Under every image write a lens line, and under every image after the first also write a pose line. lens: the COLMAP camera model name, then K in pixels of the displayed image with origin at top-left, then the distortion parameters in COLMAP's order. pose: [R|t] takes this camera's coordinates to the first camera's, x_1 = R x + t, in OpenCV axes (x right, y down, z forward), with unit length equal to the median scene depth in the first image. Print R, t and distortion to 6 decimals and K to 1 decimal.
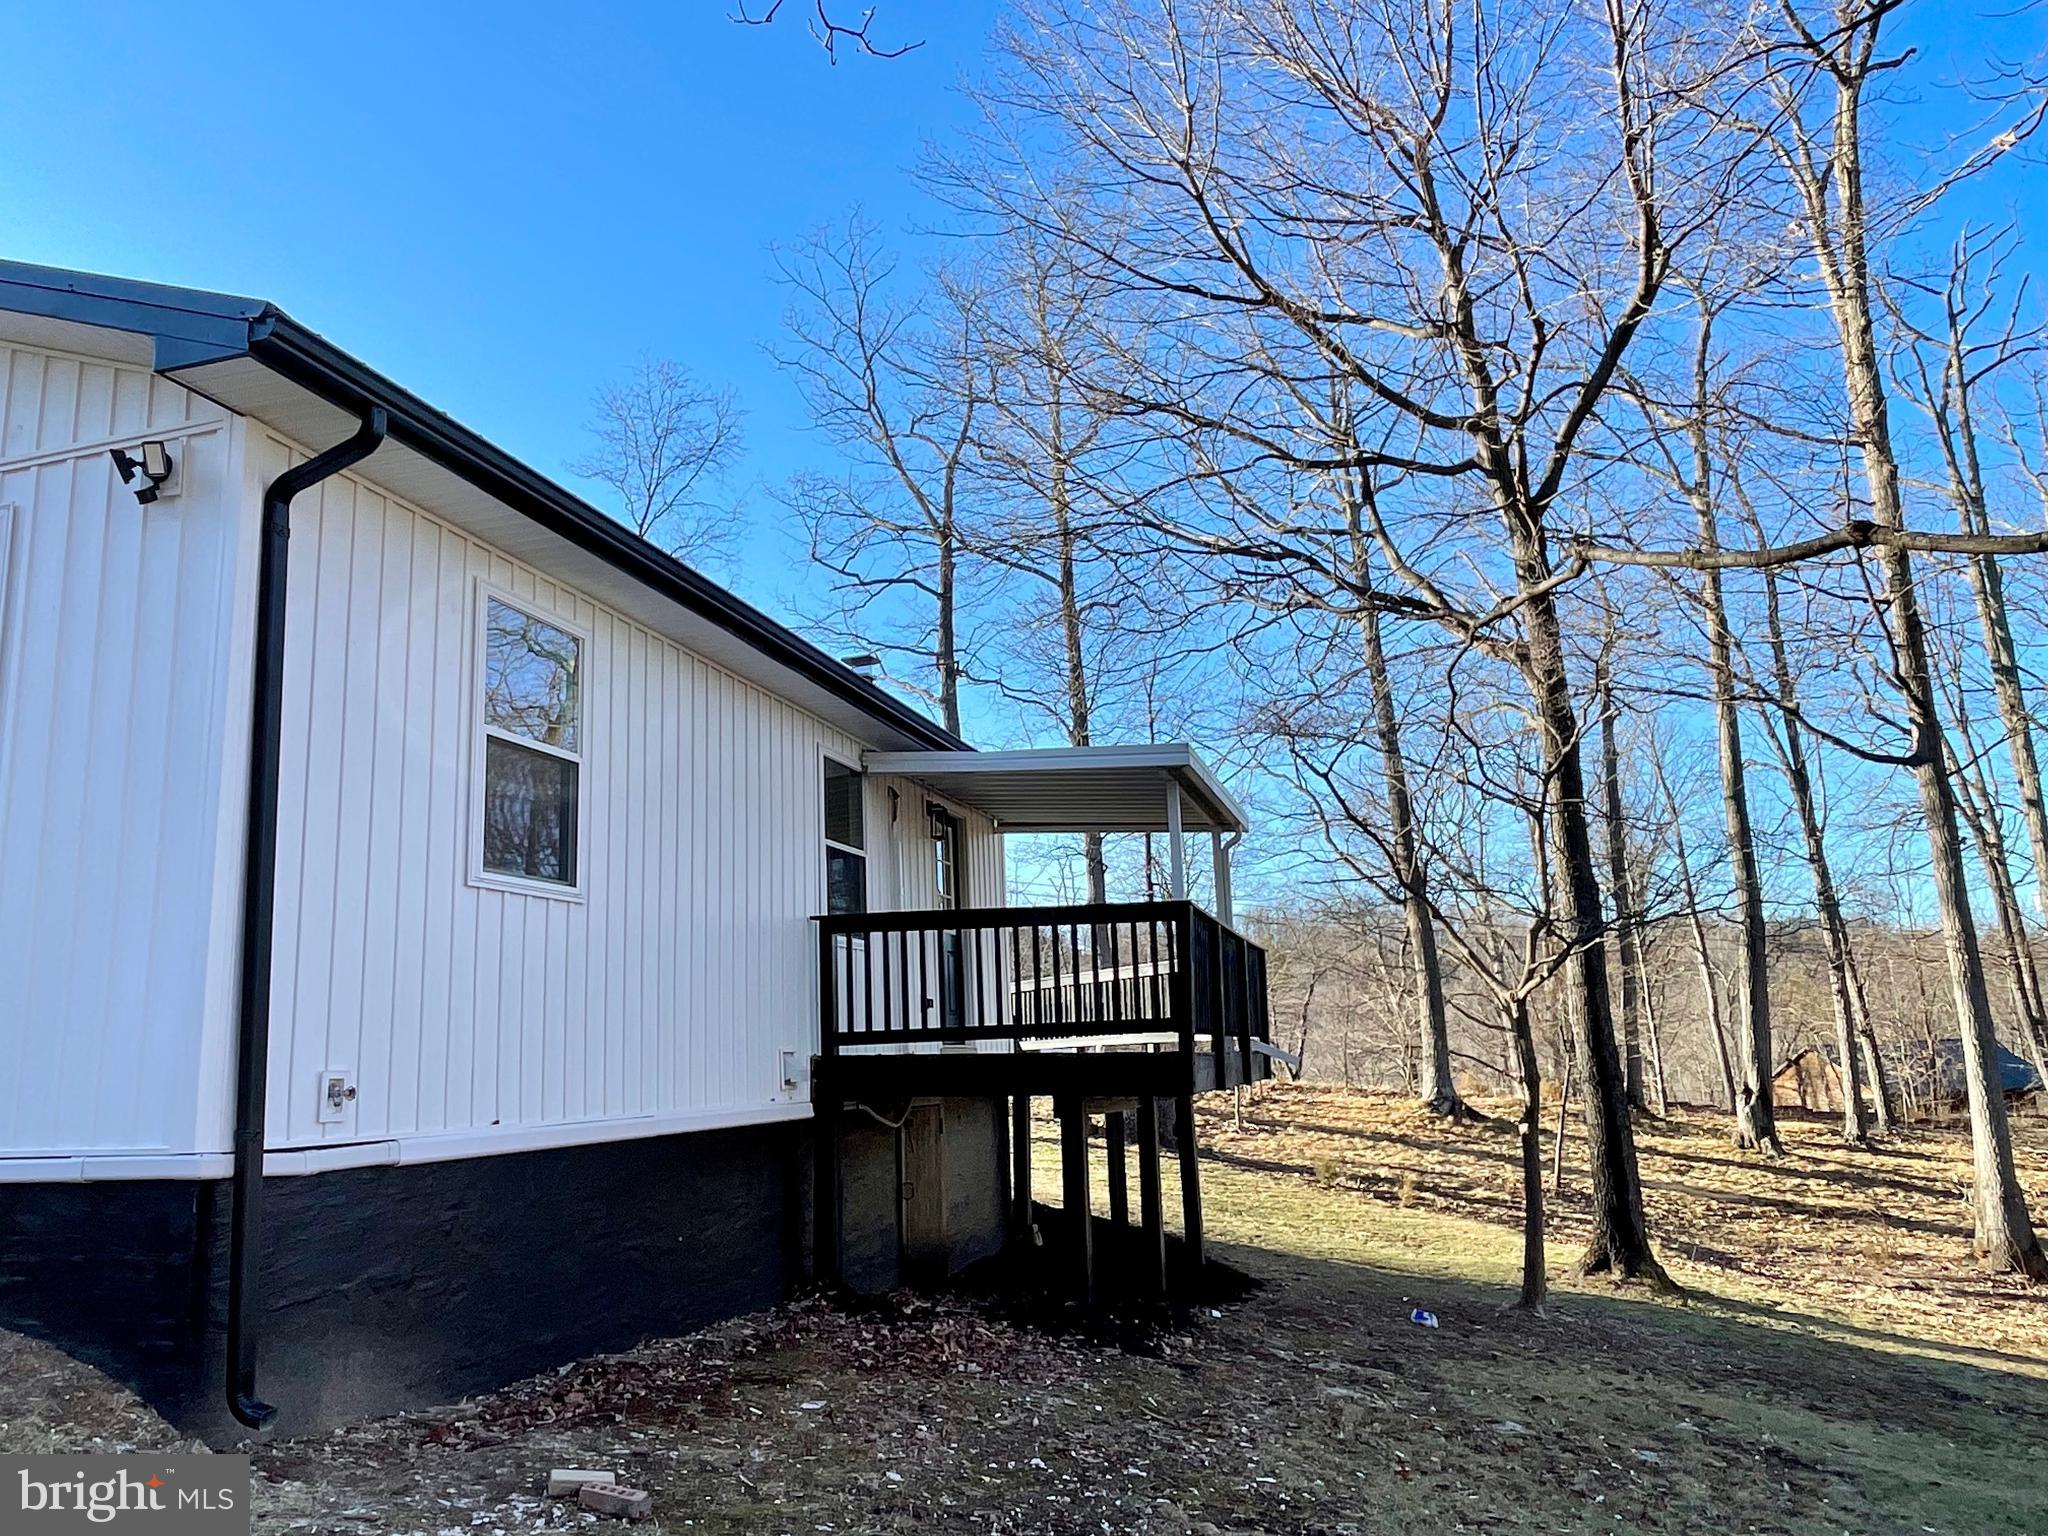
lens RADIAL K [[1471.2, 0, 1028.3], [0, 1471.2, 772.4], [0, 0, 1]] dist [-0.003090, -0.004475]
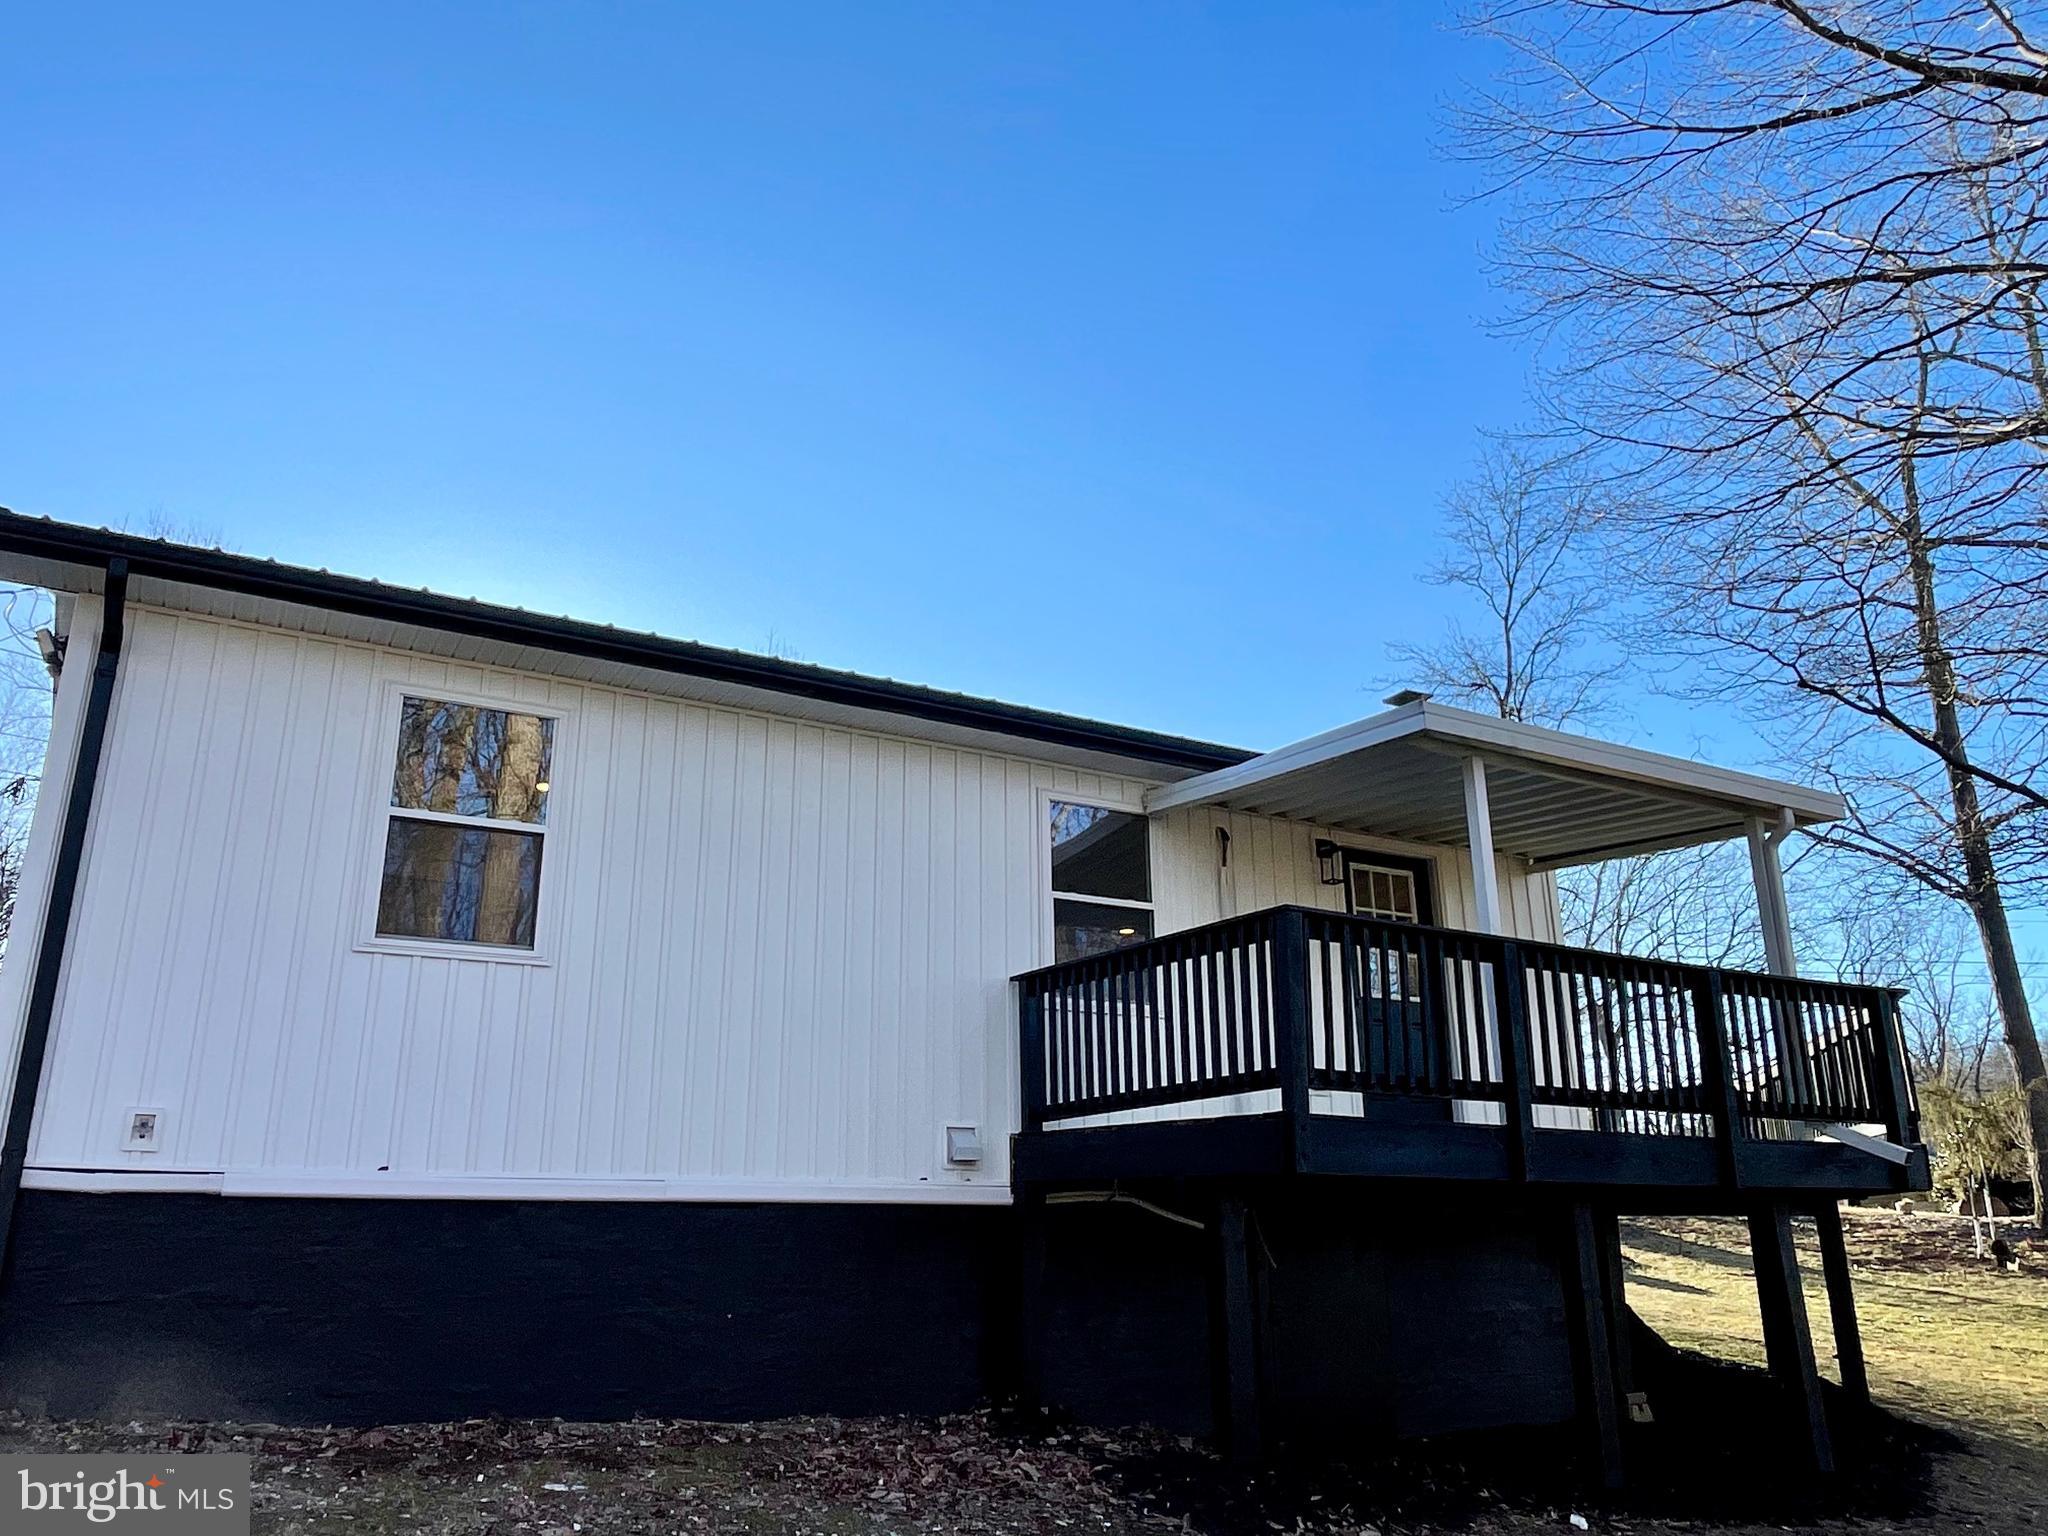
lens RADIAL K [[1471.2, 0, 1026.4], [0, 1471.2, 772.2], [0, 0, 1]] dist [-0.003090, -0.004475]
pose [[0.709103, -0.179666, -0.681831, 0.504366], [0.112552, 0.983435, -0.142086, 0.105529], [0.696064, 0.024013, 0.717578, 0.363608]]
